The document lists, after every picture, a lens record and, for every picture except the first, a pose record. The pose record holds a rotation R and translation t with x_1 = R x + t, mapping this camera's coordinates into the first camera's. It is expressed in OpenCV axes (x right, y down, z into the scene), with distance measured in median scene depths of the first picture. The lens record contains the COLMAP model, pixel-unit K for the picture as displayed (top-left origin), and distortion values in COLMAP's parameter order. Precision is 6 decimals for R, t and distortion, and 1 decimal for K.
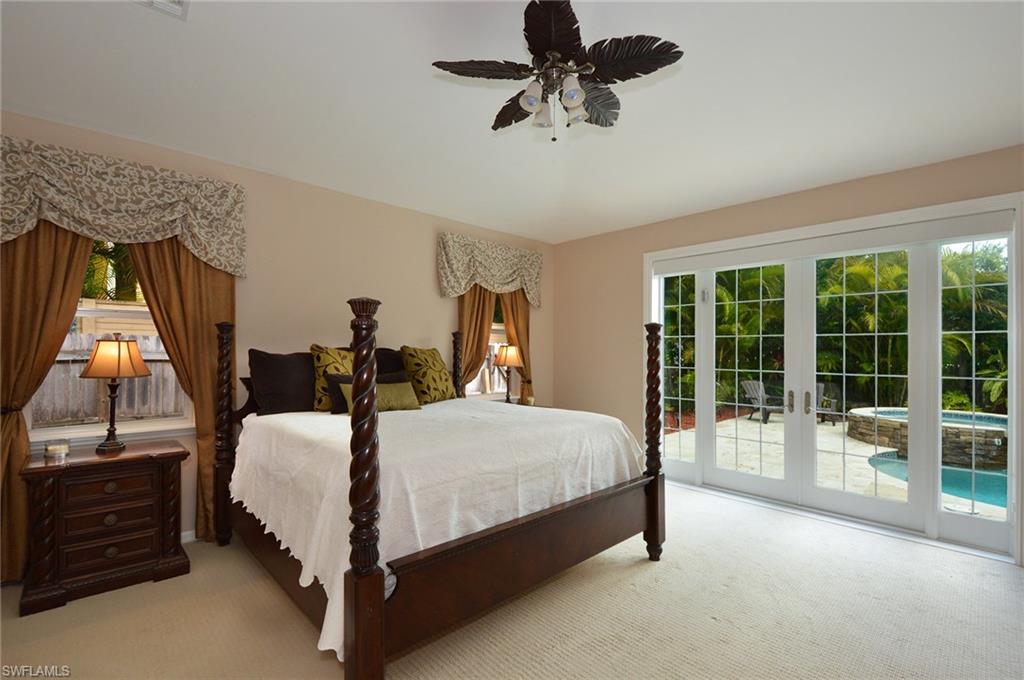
lens RADIAL K [[462.9, 0, 512.0], [0, 462.9, 344.0], [0, 0, 1]] dist [0.000893, 0.000110]
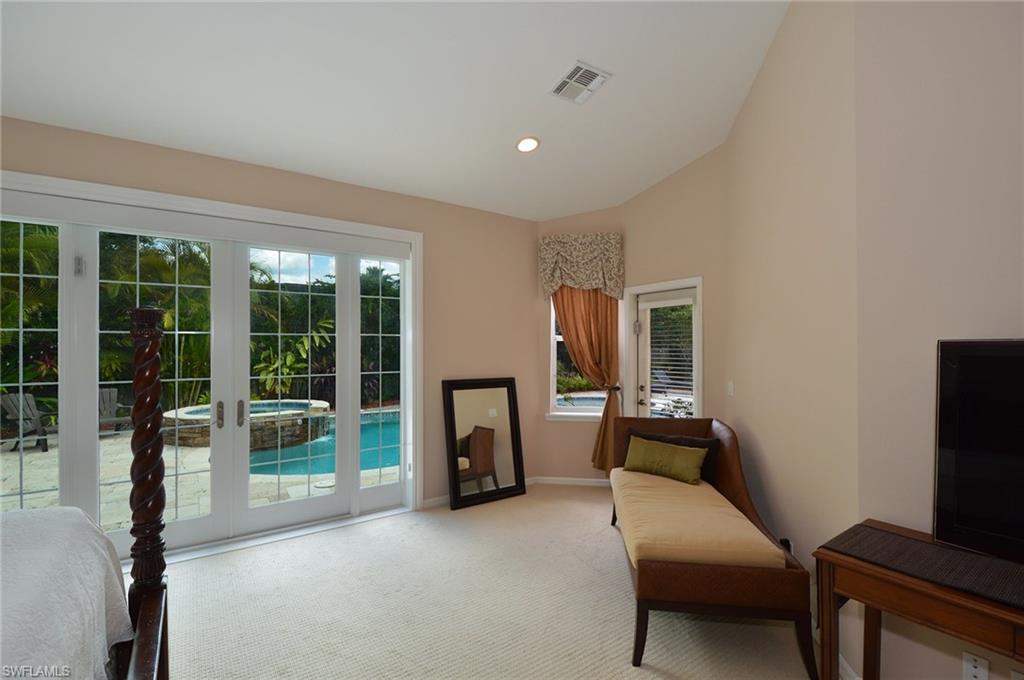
lens RADIAL K [[462.9, 0, 512.0], [0, 462.9, 344.0], [0, 0, 1]] dist [0.000893, 0.000110]
pose [[0.143980, -0.001870, 0.989579, -0.085683], [-0.006093, 0.999978, 0.002776, -0.003548], [-0.989562, -0.006429, 0.143965, 0.250155]]
